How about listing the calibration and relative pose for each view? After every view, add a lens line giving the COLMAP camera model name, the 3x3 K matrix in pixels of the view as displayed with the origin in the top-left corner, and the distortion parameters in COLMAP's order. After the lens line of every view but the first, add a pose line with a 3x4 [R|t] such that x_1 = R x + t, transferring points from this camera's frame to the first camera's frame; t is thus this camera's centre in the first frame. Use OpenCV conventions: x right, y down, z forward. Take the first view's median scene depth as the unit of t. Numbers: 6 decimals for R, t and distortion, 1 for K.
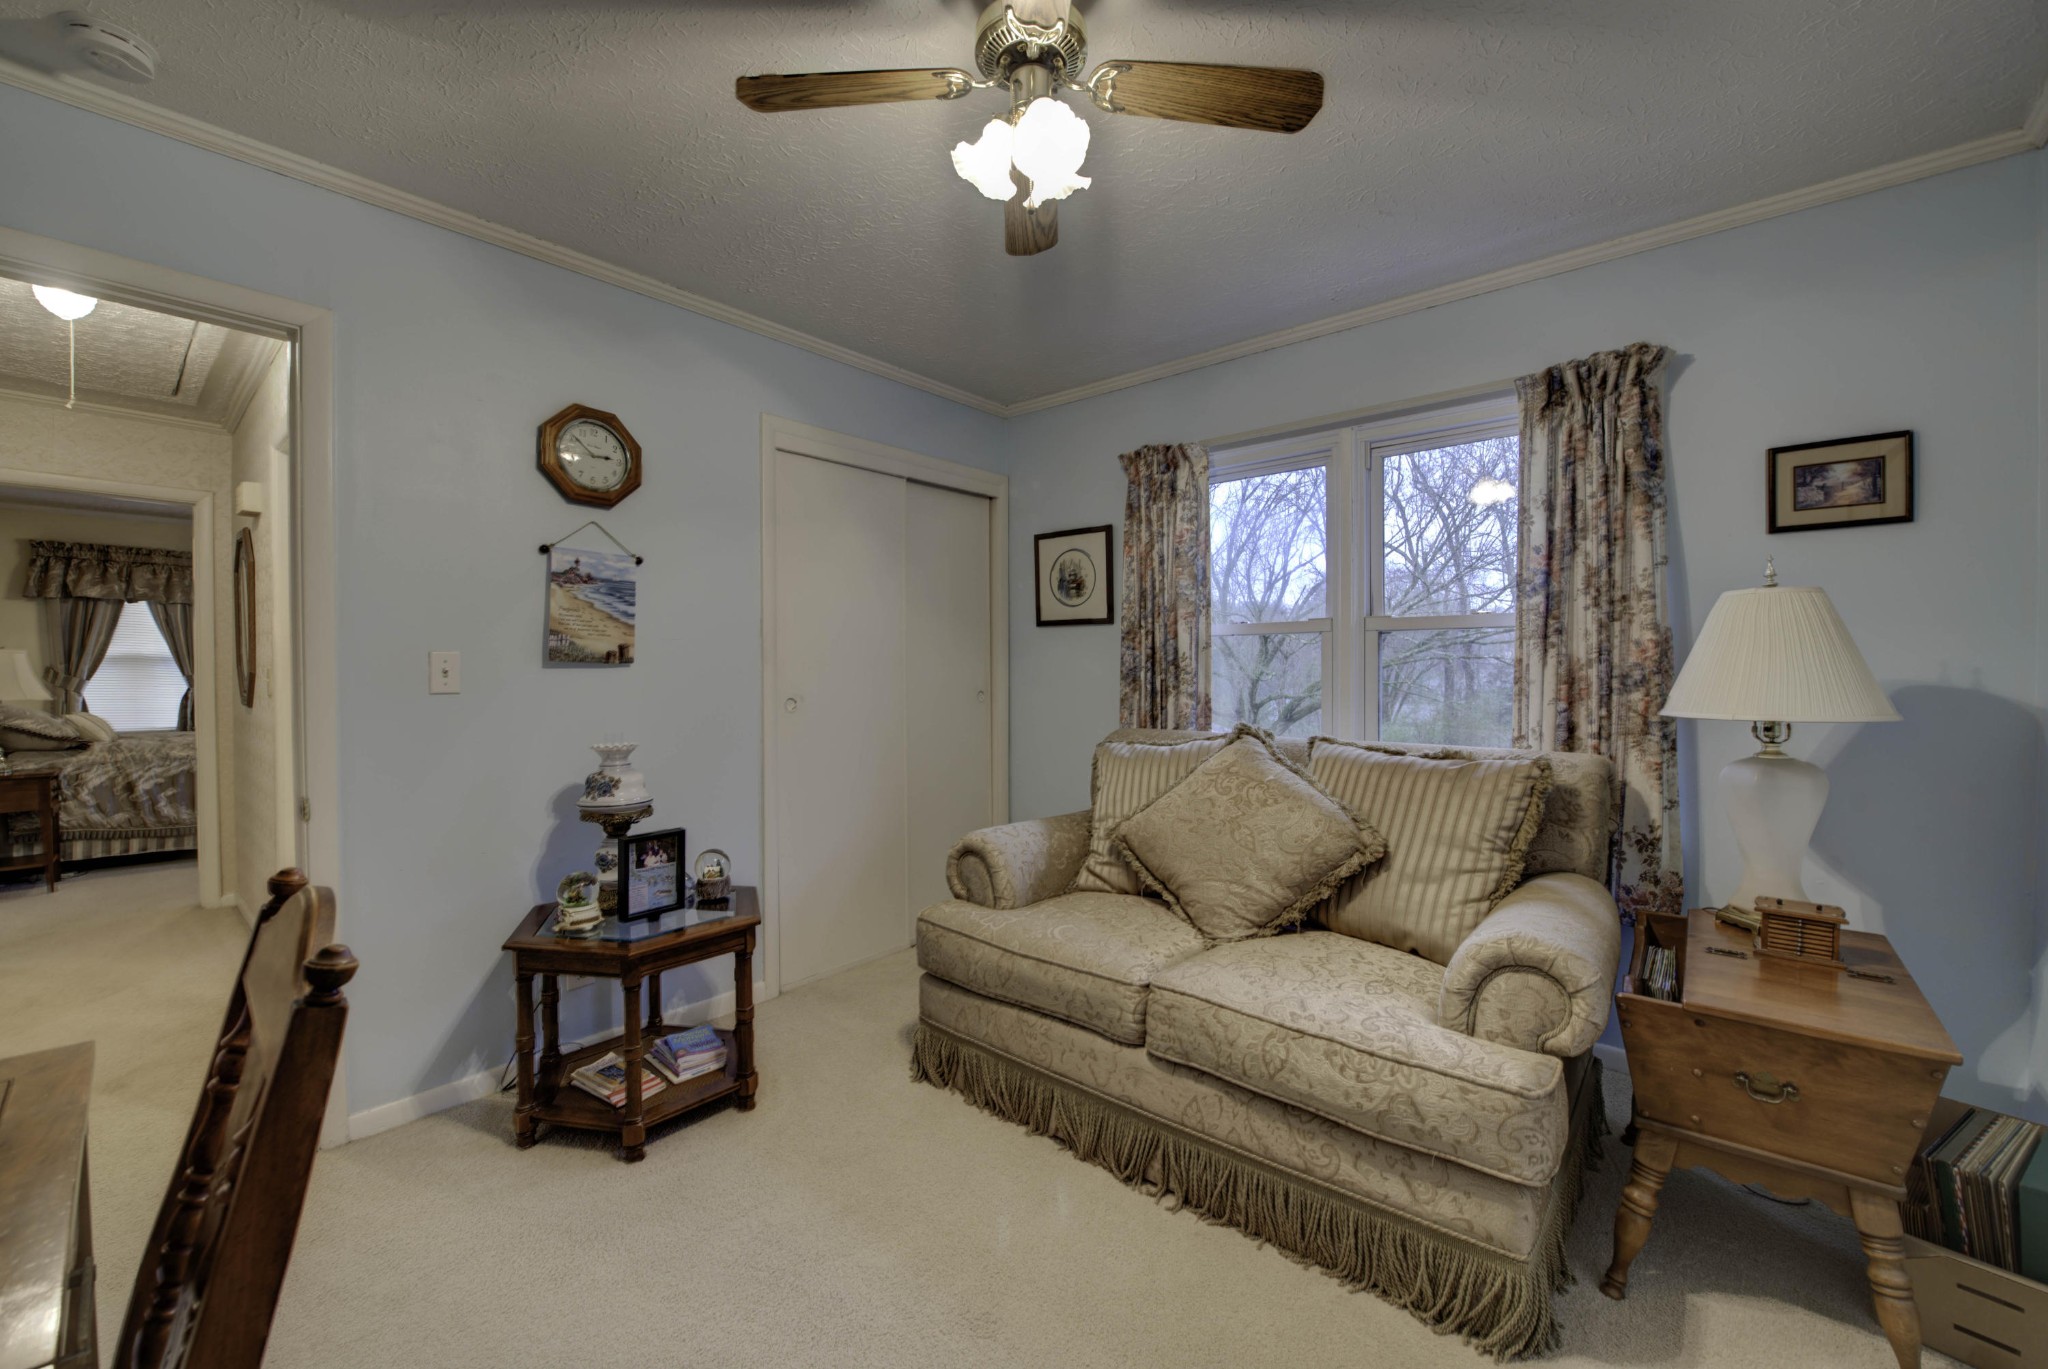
lens RADIAL K [[814.2, 0, 1048.7], [0, 814.2, 691.6], [0, 0, 1]] dist [-0.017649, 0.000039]
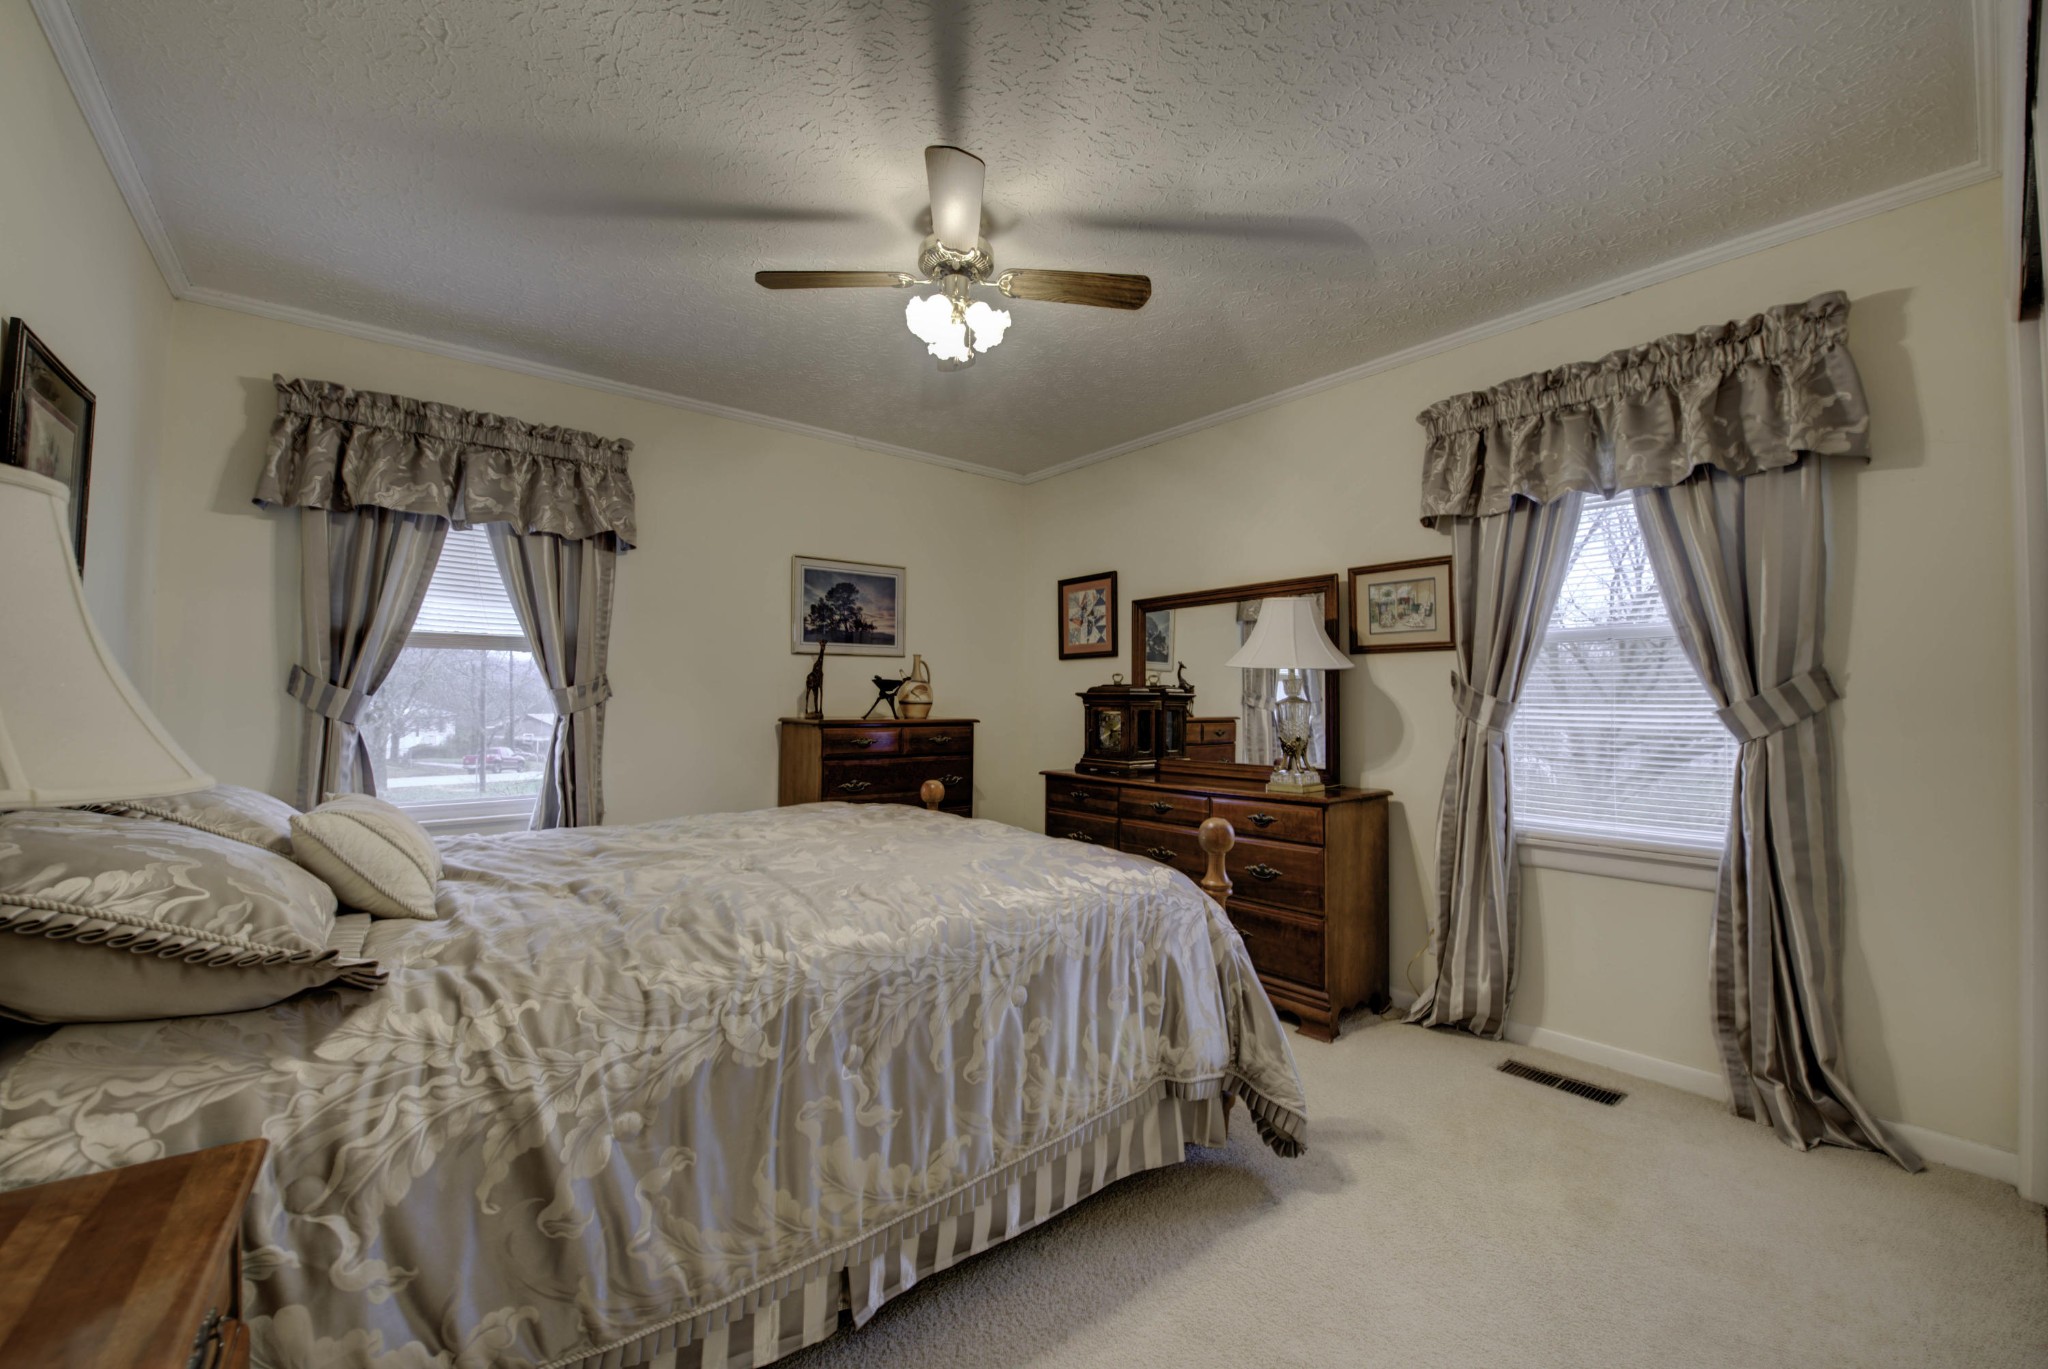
lens RADIAL K [[814.2, 0, 1048.7], [0, 814.2, 691.6], [0, 0, 1]] dist [-0.017649, 0.000039]
pose [[0.984634, 0.010999, -0.174285, -0.767201], [-0.018371, 0.999001, -0.040744, -0.005553], [0.173662, 0.043320, 0.983852, 0.629190]]
